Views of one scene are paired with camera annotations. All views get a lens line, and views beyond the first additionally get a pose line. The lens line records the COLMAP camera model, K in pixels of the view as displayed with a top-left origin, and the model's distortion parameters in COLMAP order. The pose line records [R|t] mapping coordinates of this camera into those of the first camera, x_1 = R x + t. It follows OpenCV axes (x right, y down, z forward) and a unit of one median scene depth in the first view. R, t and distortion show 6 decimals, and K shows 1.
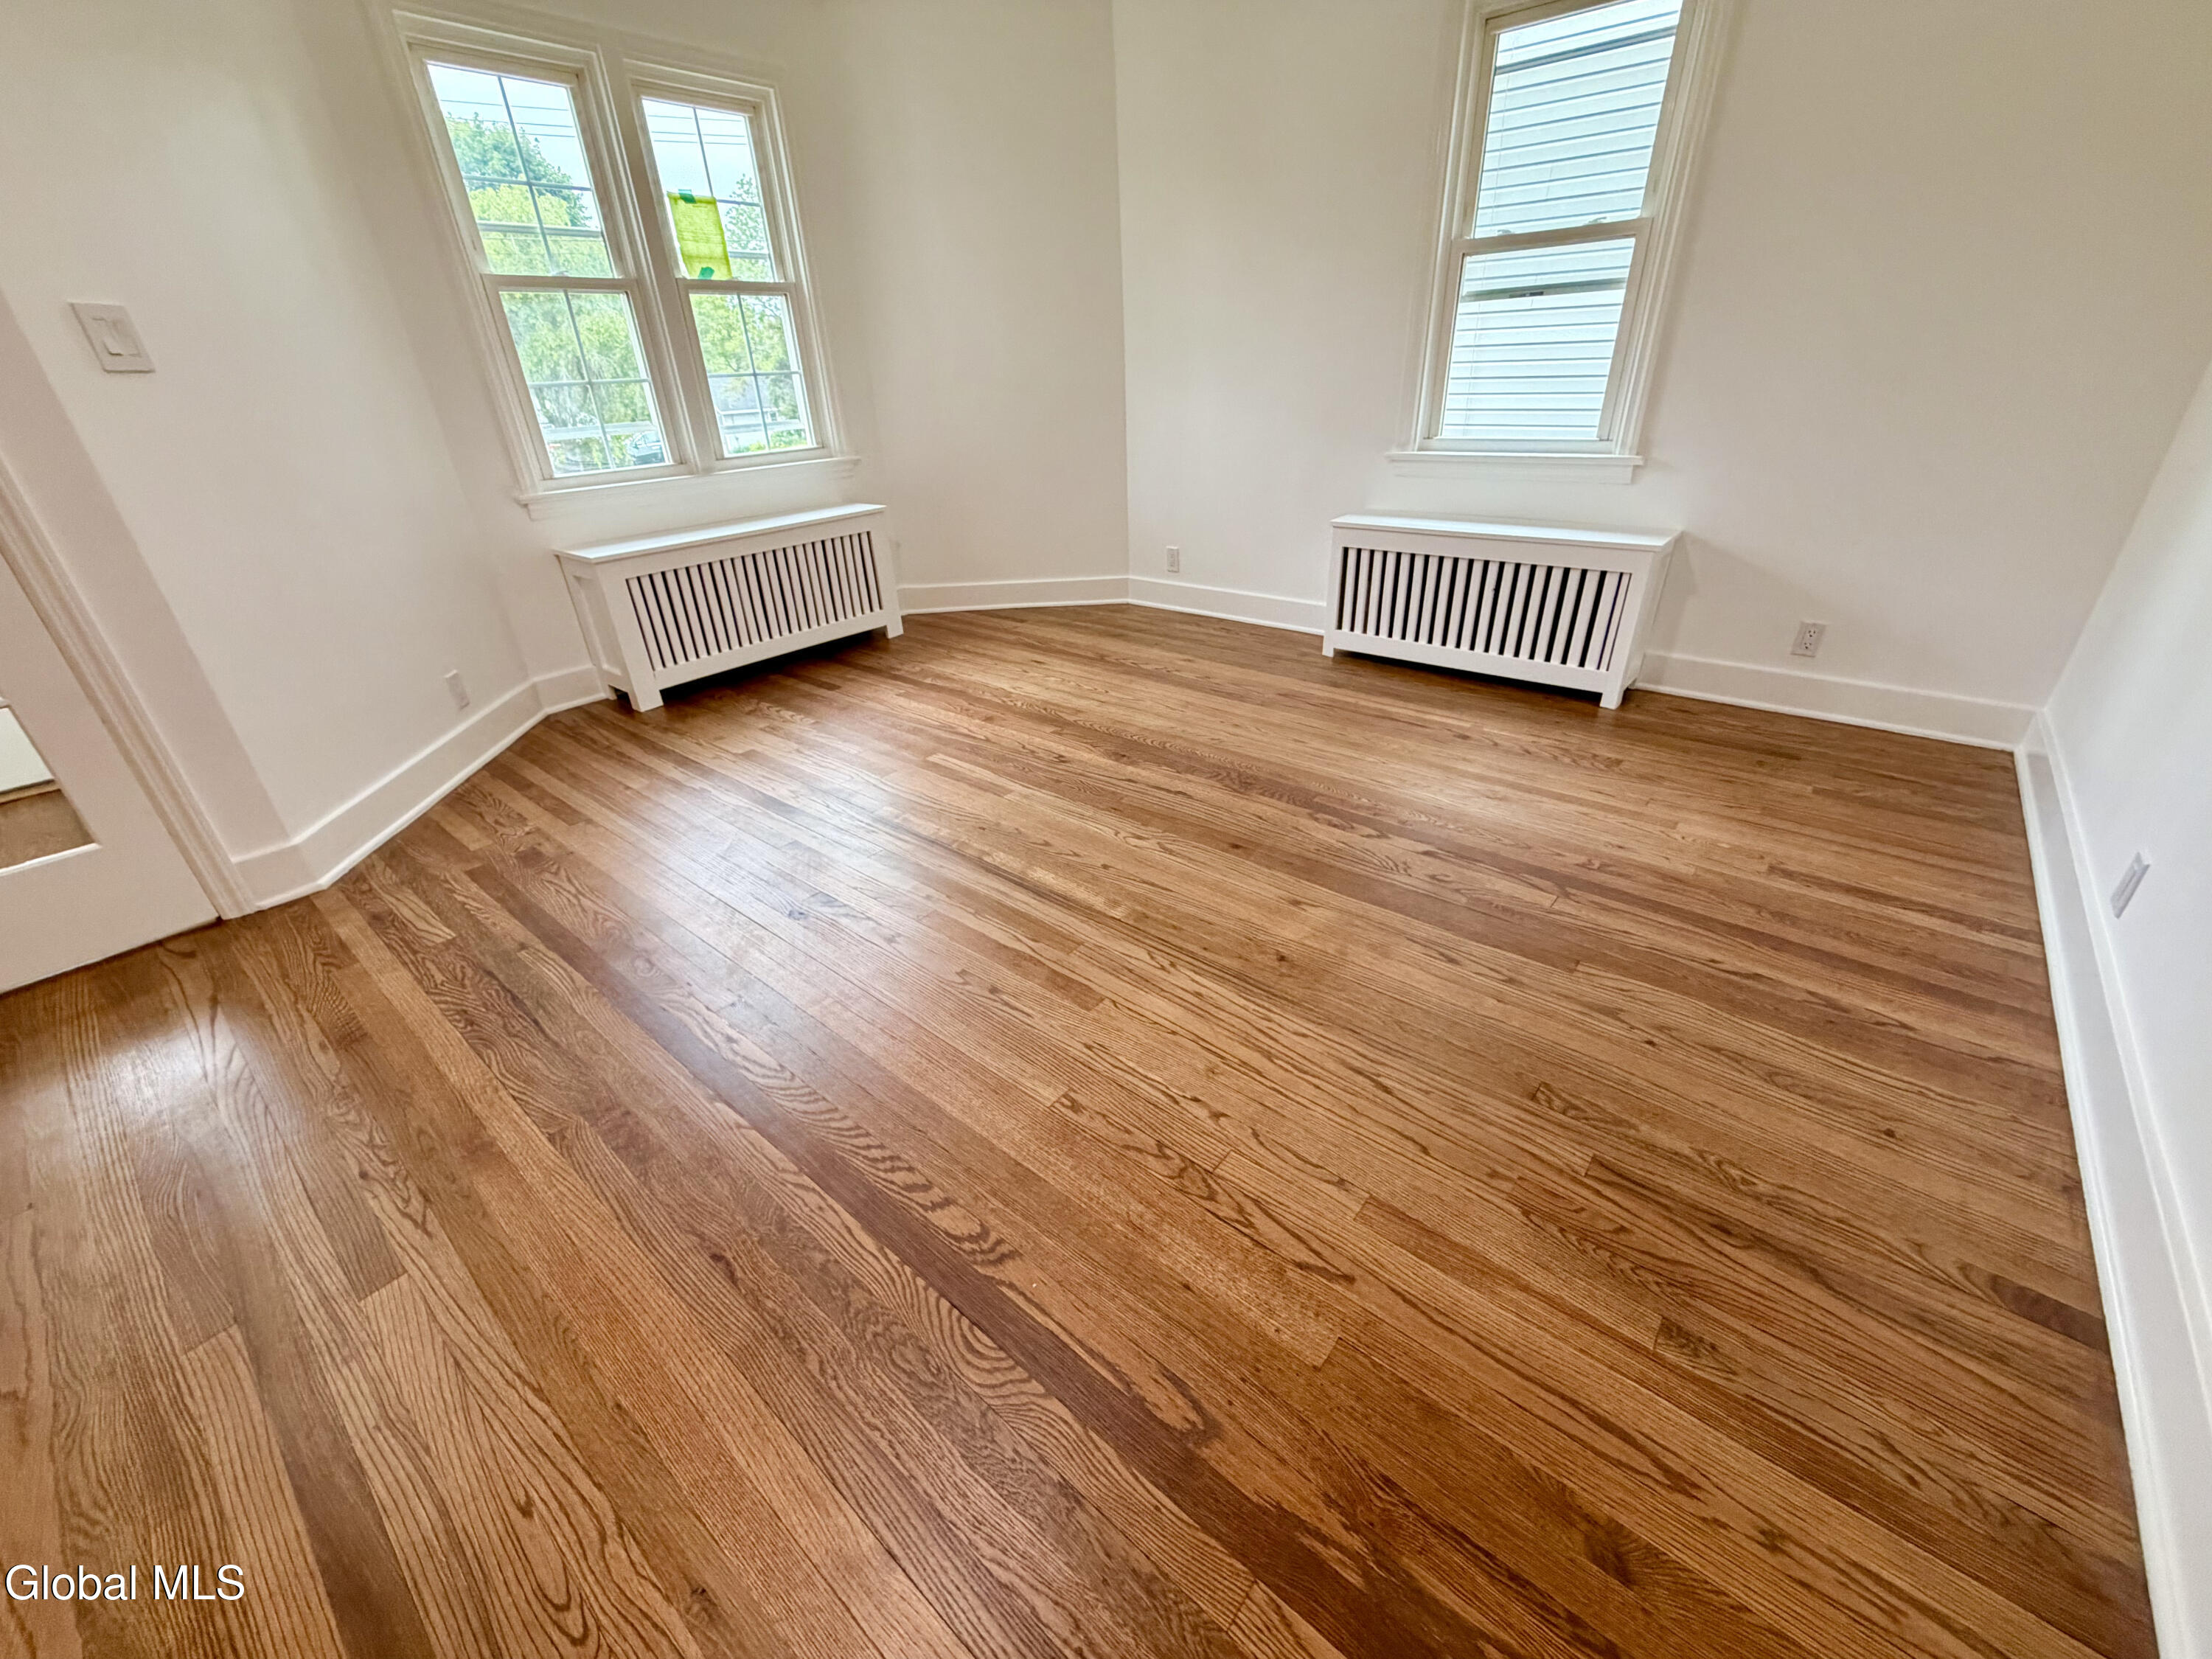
lens RADIAL K [[882.5, 0, 1098.4], [0, 882.5, 829.7], [0, 0, 1]] dist [-0.000057, 0.000044]
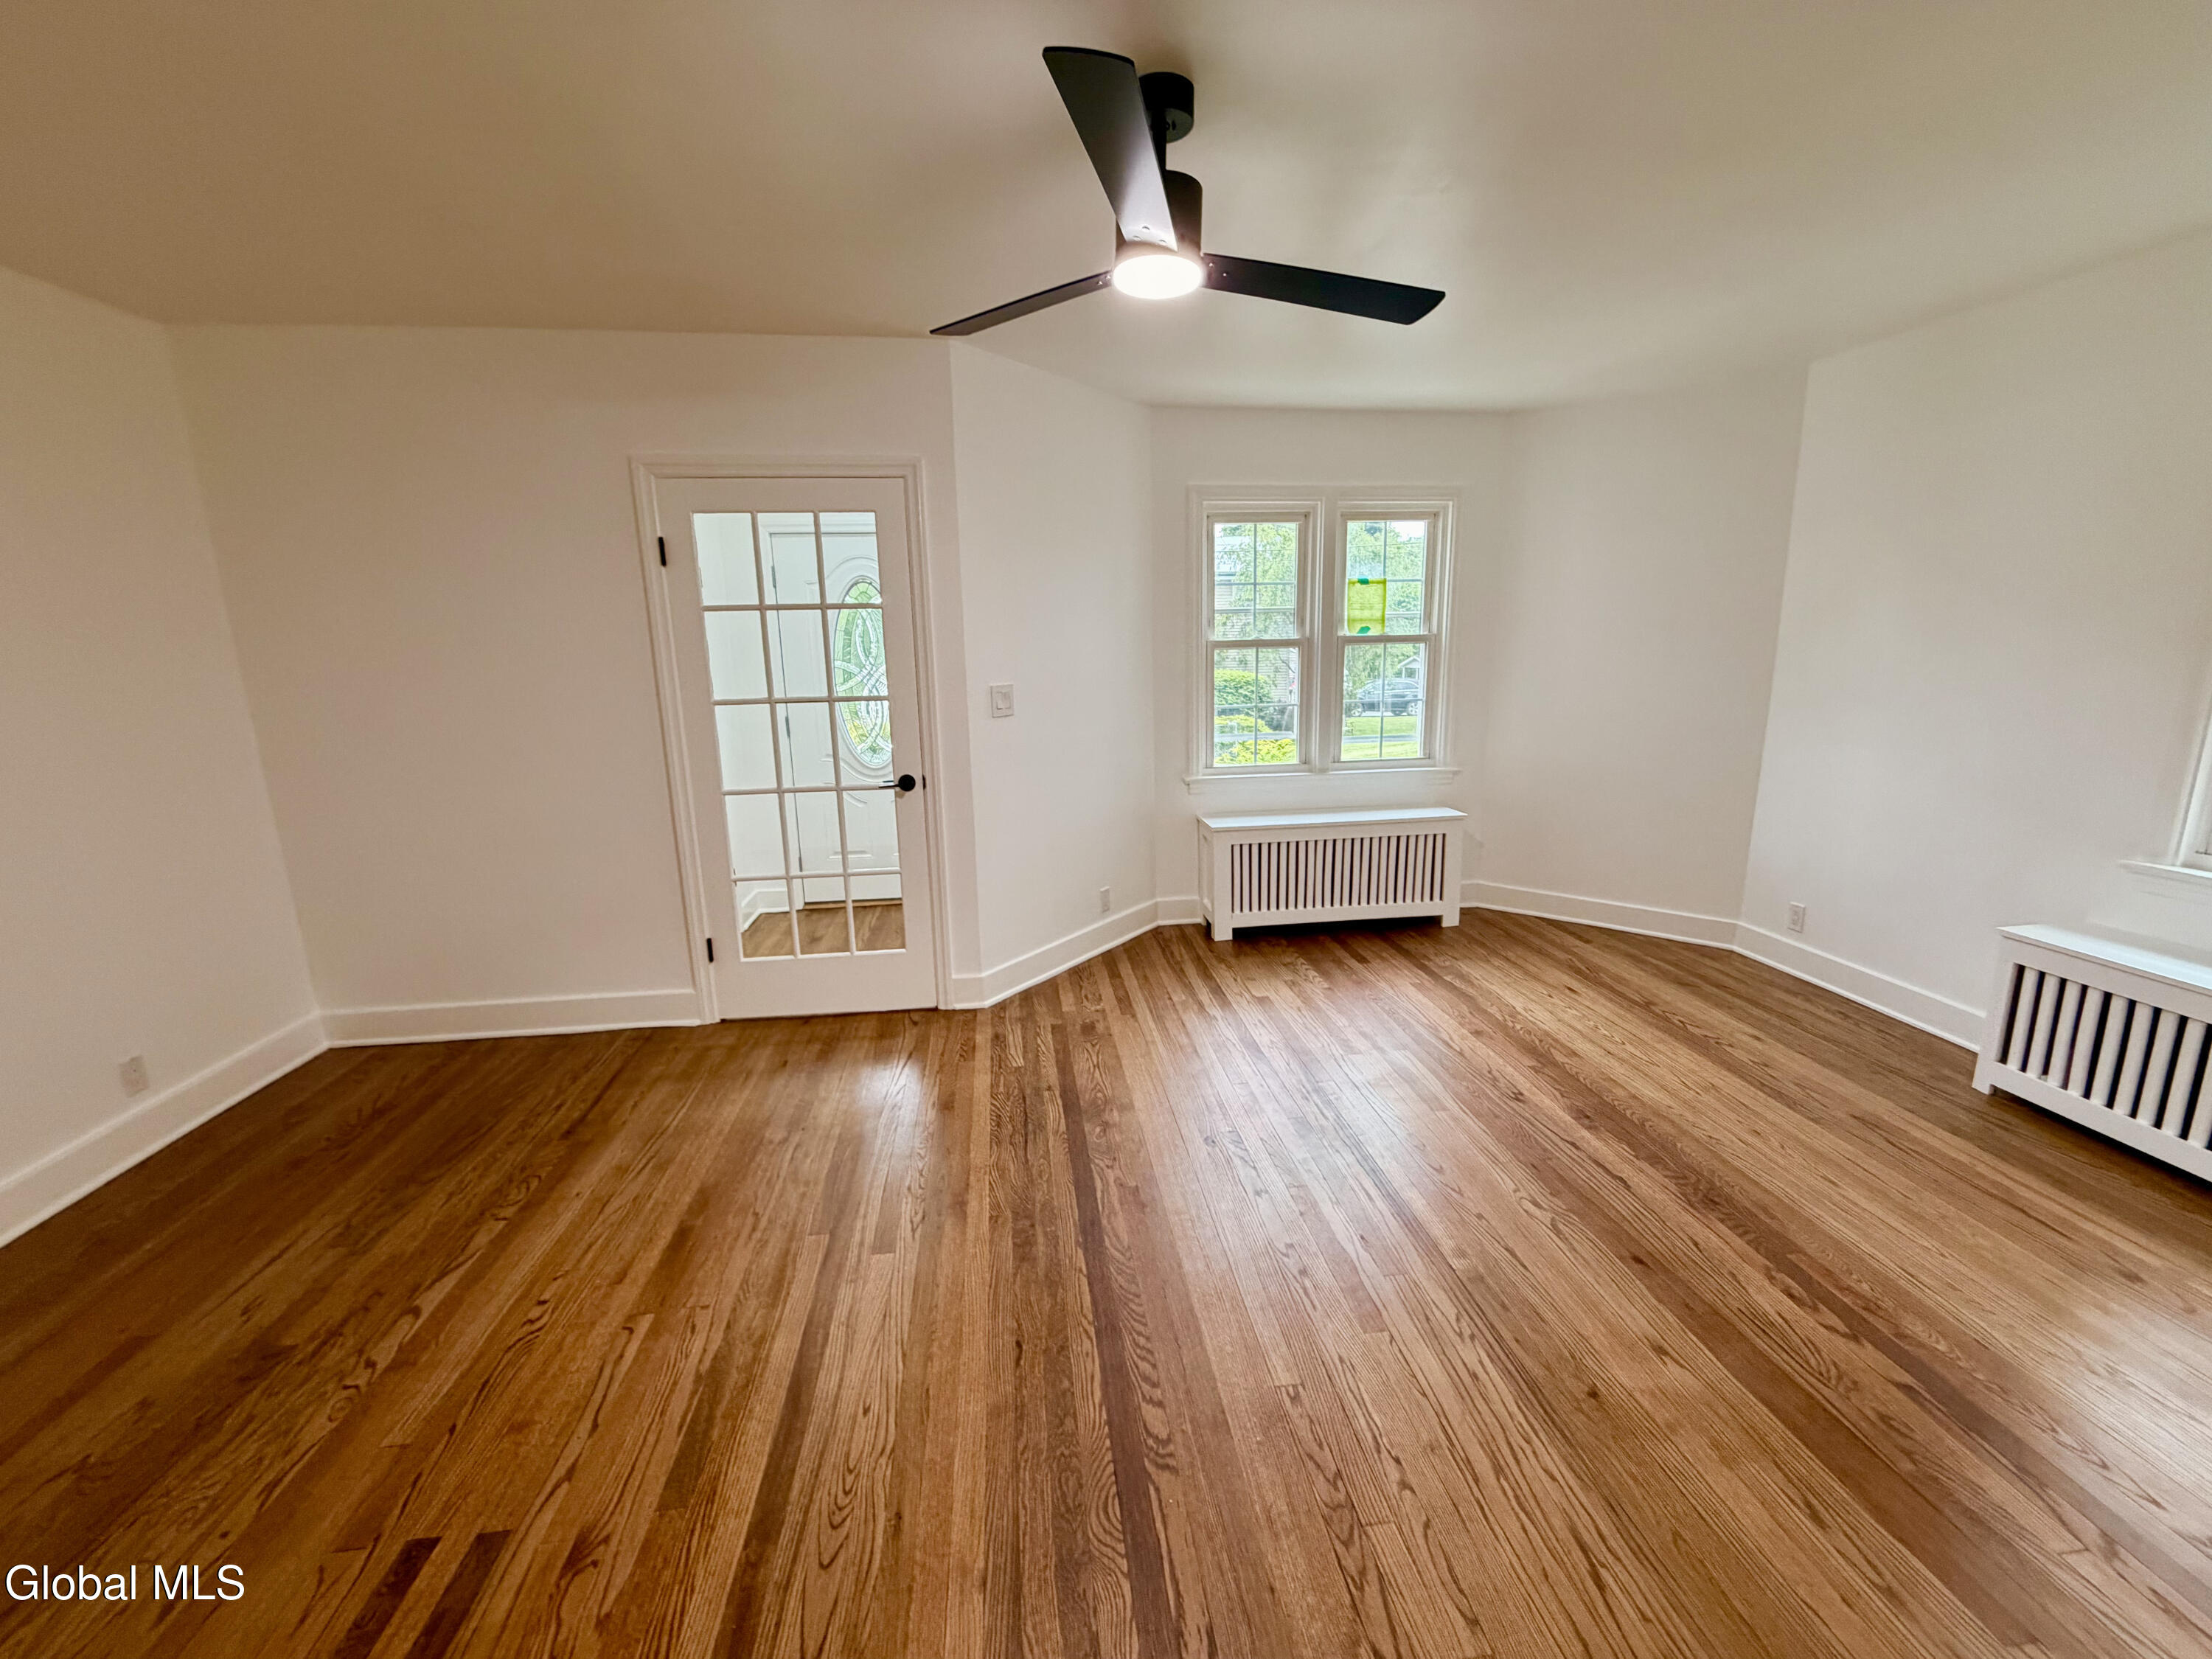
lens RADIAL K [[913.2, 0, 1114.7], [0, 913.2, 826.2], [0, 0, 1]] dist [-0.000590, 0.000142]
pose [[0.726321, 0.171102, -0.665719, 0.302181], [-0.326890, 0.937969, -0.115572, -0.112358], [0.604649, 0.301560, 0.737198, -0.161131]]
